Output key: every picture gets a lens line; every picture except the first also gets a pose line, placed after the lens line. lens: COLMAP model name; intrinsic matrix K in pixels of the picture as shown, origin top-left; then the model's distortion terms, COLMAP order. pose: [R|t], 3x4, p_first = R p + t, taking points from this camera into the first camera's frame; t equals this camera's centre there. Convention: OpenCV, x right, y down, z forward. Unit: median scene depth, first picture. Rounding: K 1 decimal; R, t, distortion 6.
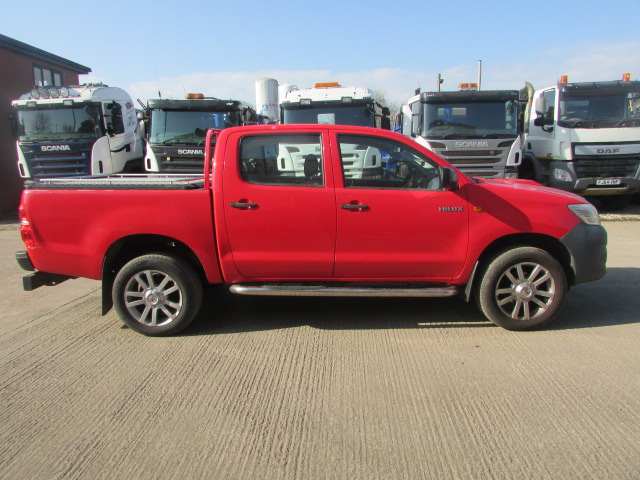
lens RADIAL K [[446.4, 0, 320.0], [0, 446.4, 240.0], [0, 0, 1]] dist [-0.011118, -0.000104]
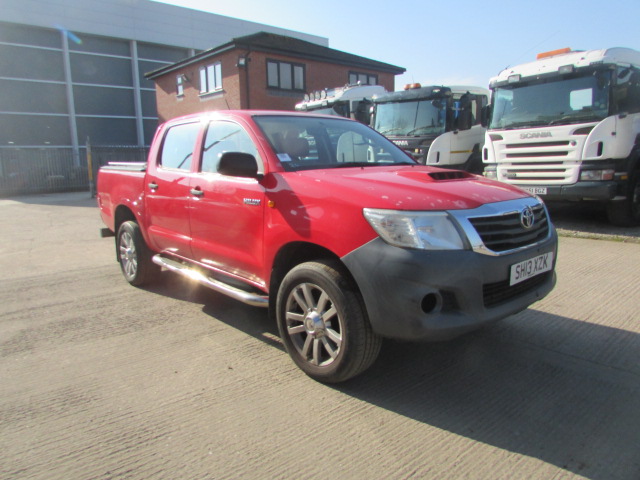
lens RADIAL K [[446.4, 0, 320.0], [0, 446.4, 240.0], [0, 0, 1]] dist [-0.011118, -0.000104]
pose [[0.687463, 0.133709, -0.713805, 0.346380], [-0.121366, 0.990234, 0.068603, -0.026043], [0.716007, 0.039470, 0.696977, 0.174000]]
